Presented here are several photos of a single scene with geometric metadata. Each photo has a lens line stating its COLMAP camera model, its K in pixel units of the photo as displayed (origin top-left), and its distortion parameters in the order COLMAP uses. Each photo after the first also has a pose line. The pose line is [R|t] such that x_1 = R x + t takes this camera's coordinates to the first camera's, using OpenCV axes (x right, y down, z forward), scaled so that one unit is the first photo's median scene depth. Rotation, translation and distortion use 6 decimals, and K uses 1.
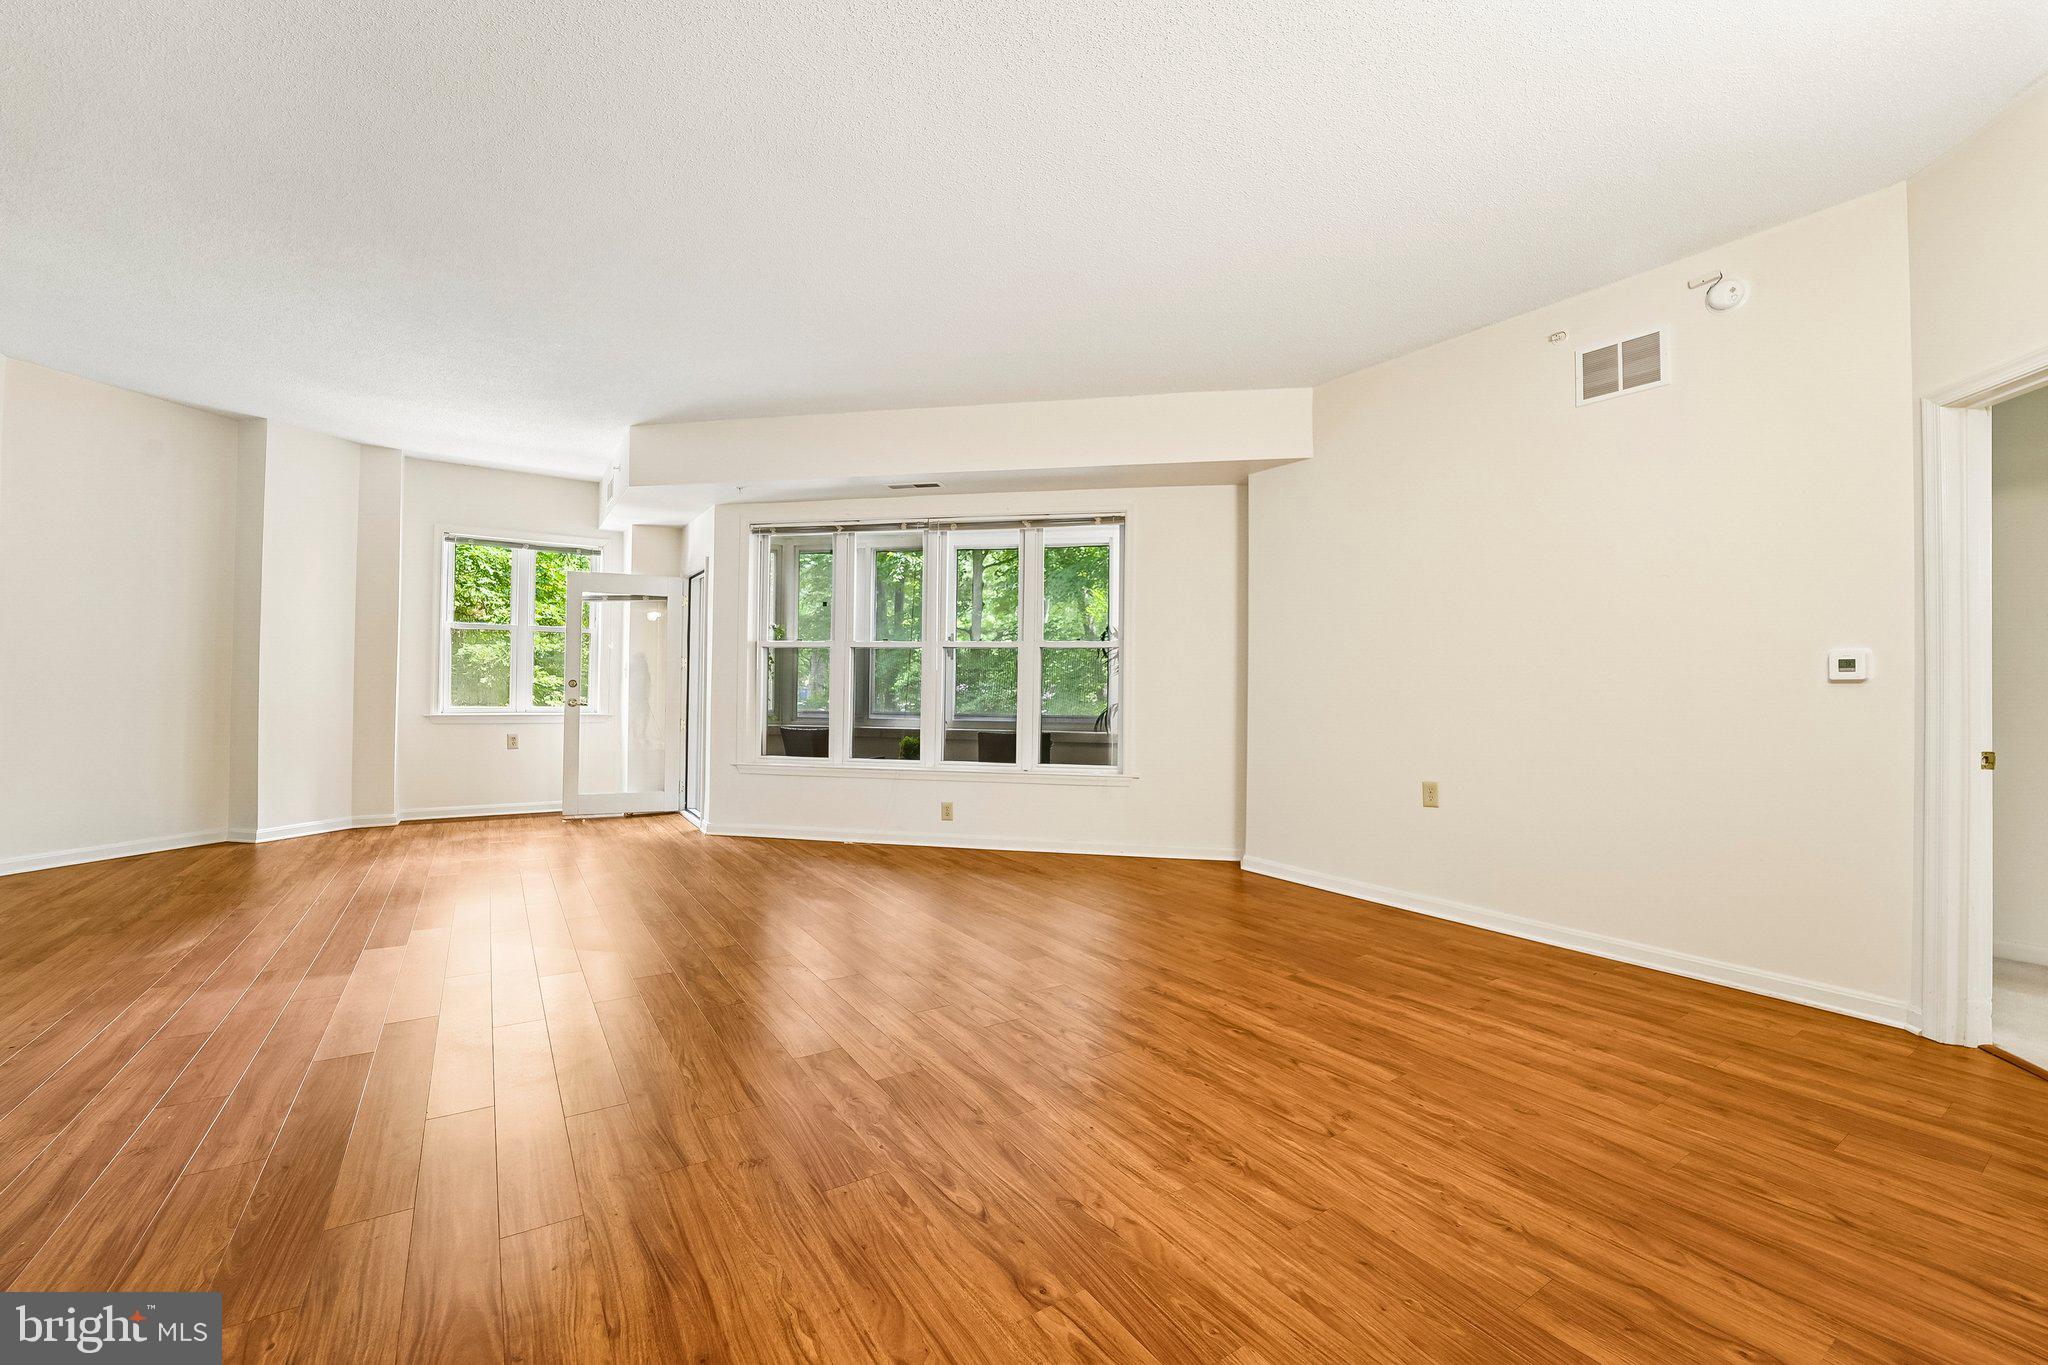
lens RADIAL K [[835.7, 0, 1038.2], [0, 835.7, 676.7], [0, 0, 1]] dist [-0.023812, 0.000235]
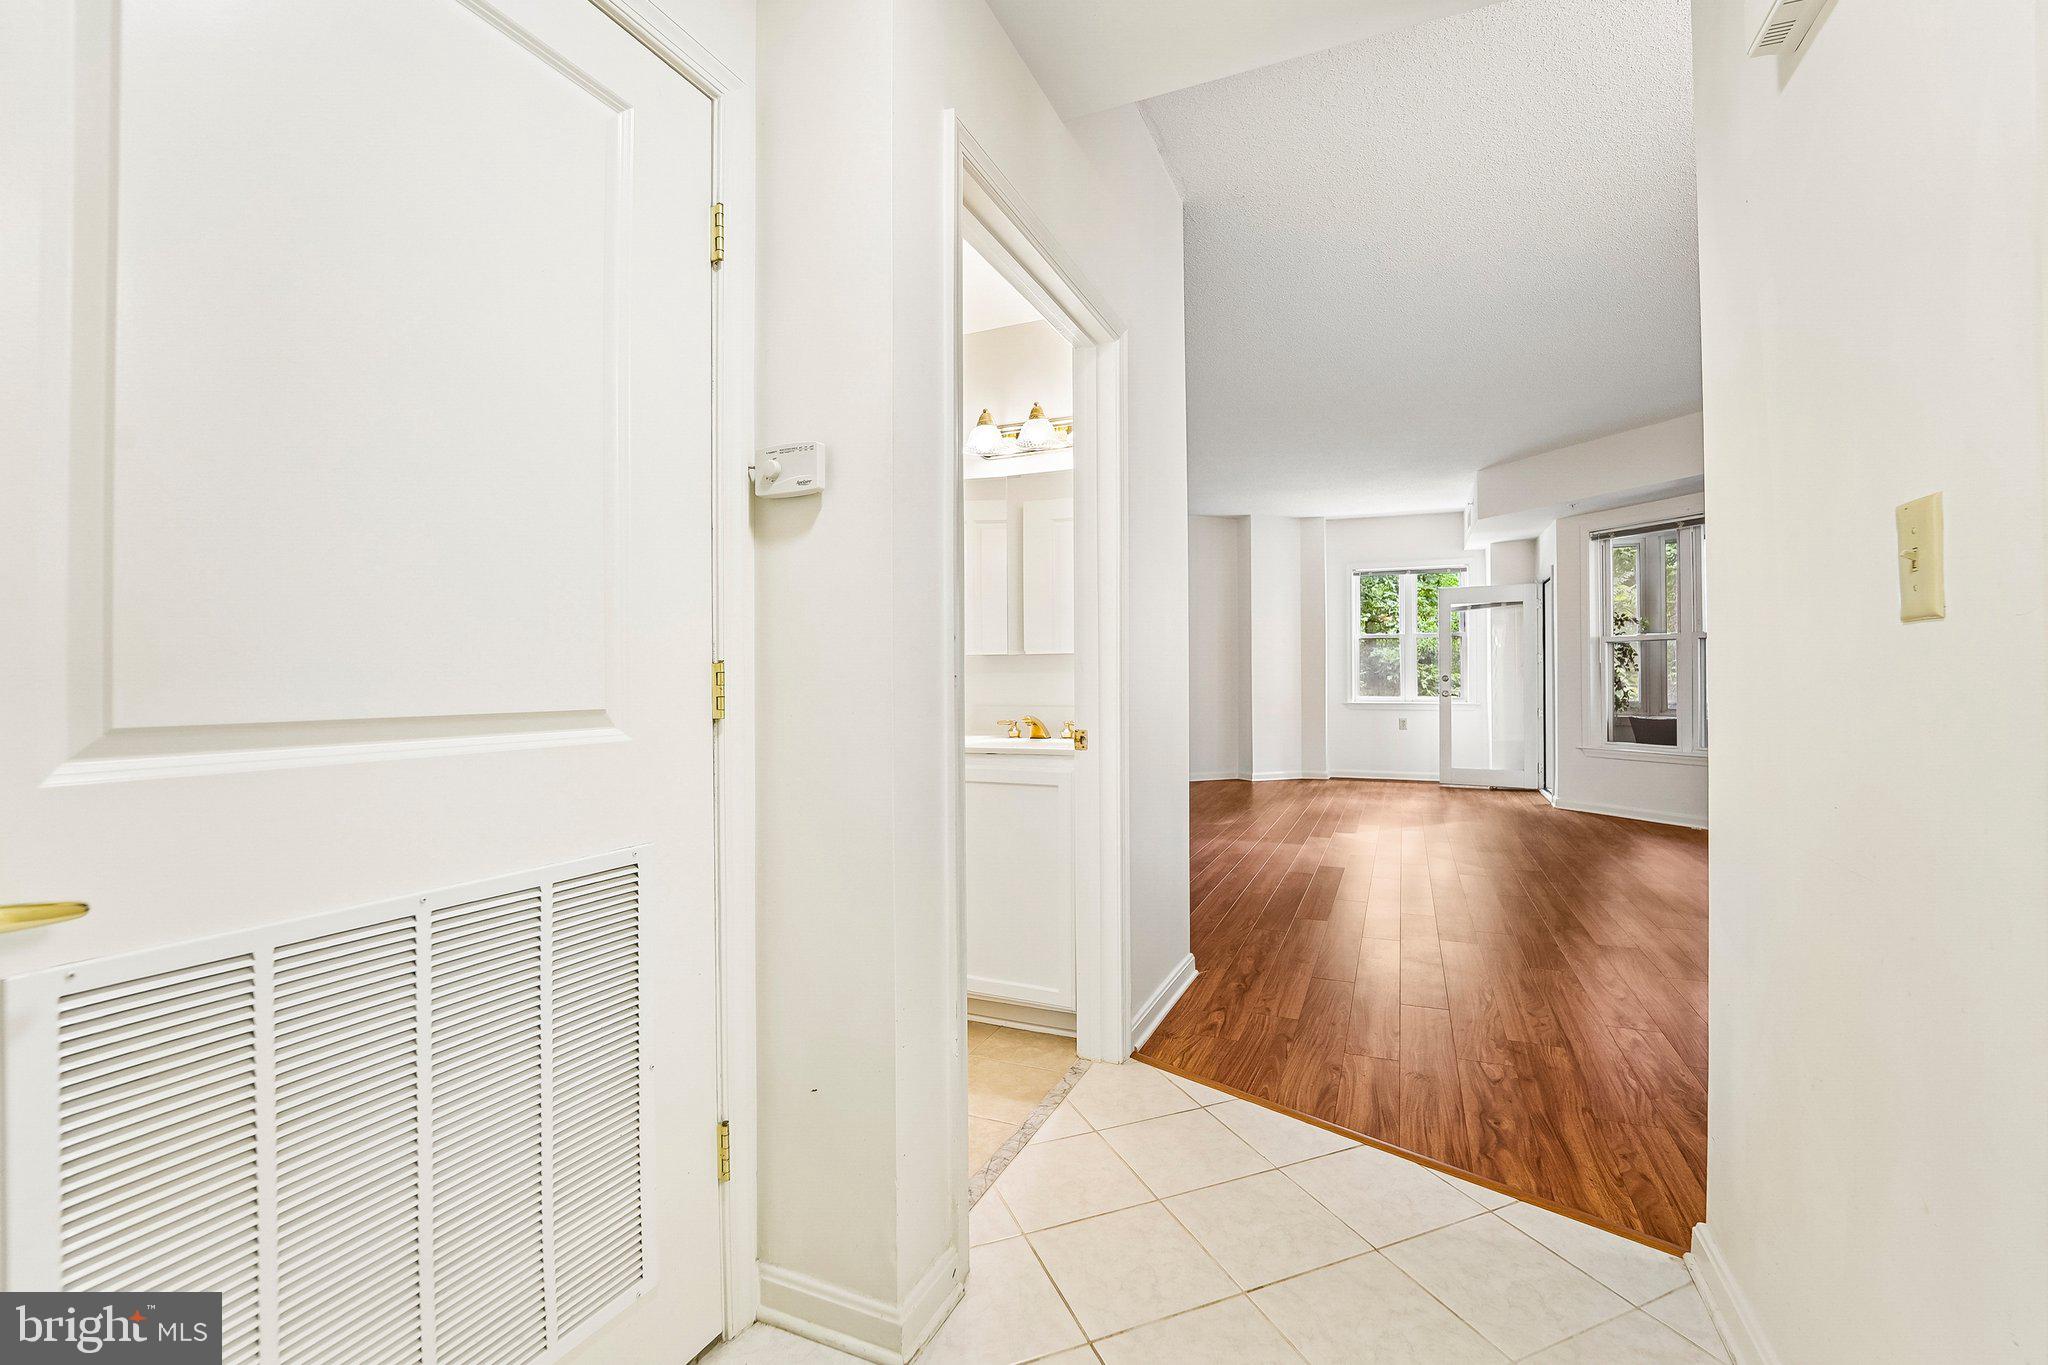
lens RADIAL K [[860.1, 0, 1024.0], [0, 860.1, 682.5], [0, 0, 1]] dist [-0.038550, 0.000040]
pose [[0.536085, -0.011931, -0.844079, 0.351674], [0.021345, 0.999772, -0.000576, 0.003470], [0.843894, -0.017708, 0.536218, -0.433151]]
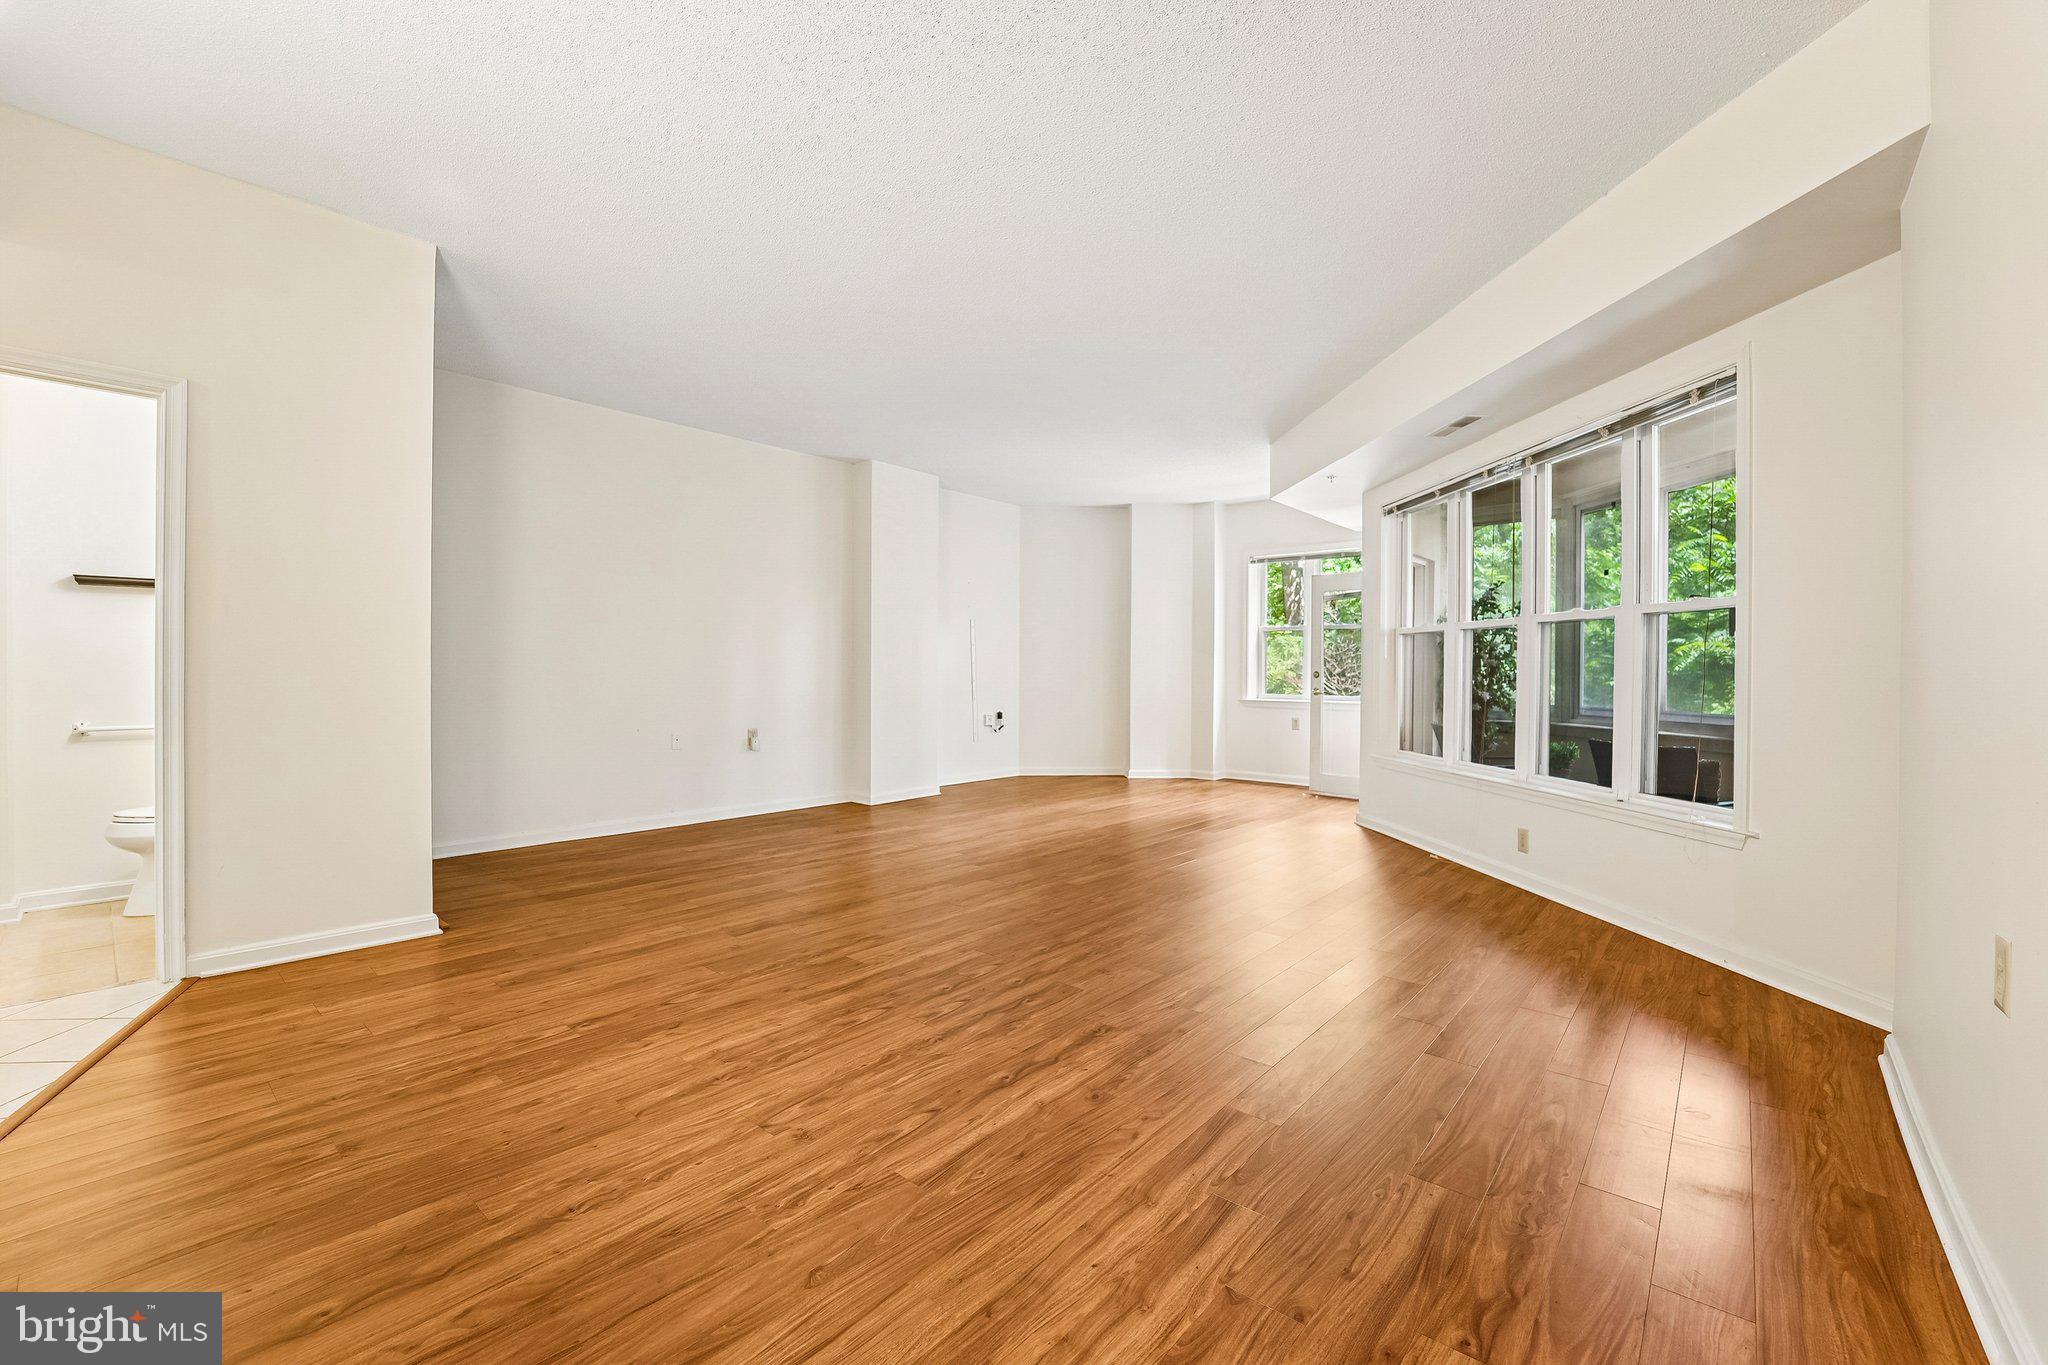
lens RADIAL K [[835.7, 0, 1038.2], [0, 835.7, 676.7], [0, 0, 1]] dist [-0.023812, 0.000235]
pose [[0.274432, -0.001984, -0.961604, 0.832860], [0.008560, 0.999963, 0.000380, 0.014569], [0.961568, -0.008335, 0.274439, 0.629735]]
